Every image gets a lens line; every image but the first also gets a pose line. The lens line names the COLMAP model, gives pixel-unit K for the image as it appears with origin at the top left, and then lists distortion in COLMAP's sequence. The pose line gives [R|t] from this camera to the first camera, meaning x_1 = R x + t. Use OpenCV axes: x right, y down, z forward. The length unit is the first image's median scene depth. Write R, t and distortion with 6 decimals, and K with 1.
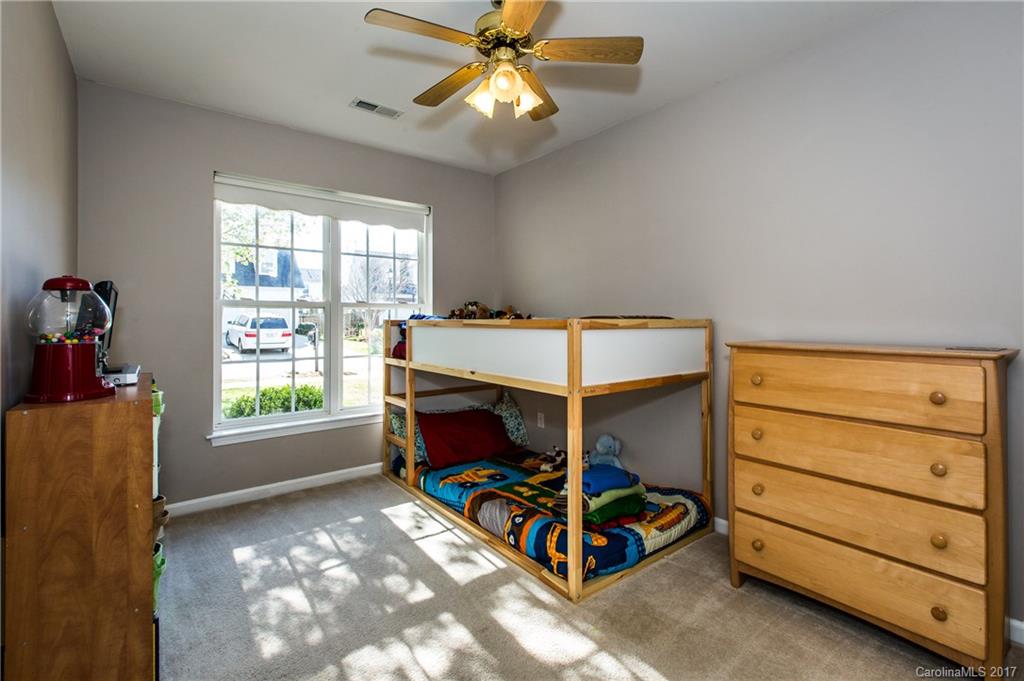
lens RADIAL K [[466.1, 0, 510.9], [0, 466.1, 308.5], [0, 0, 1]] dist [0.017786, -0.000117]
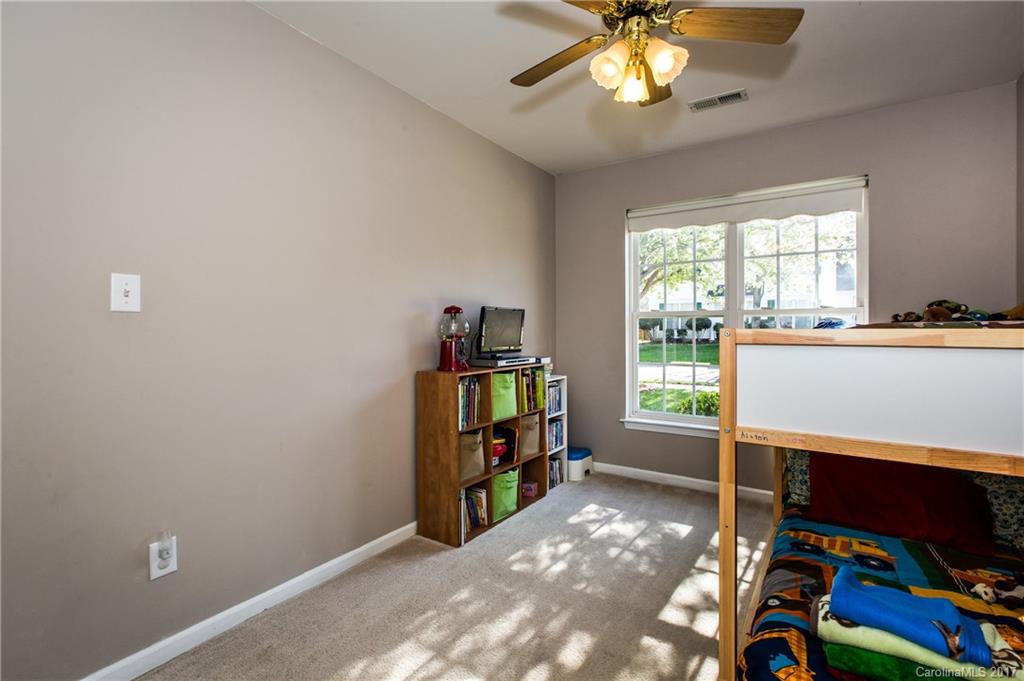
lens RADIAL K [[465.0, 0, 512.3], [0, 465.0, 326.3], [0, 0, 1]] dist [0.001240, 0.000008]
pose [[0.330441, -0.003039, -0.943822, 0.442921], [0.021722, 0.999754, 0.004386, 0.006094], [0.943577, -0.021951, 0.330426, 0.297713]]
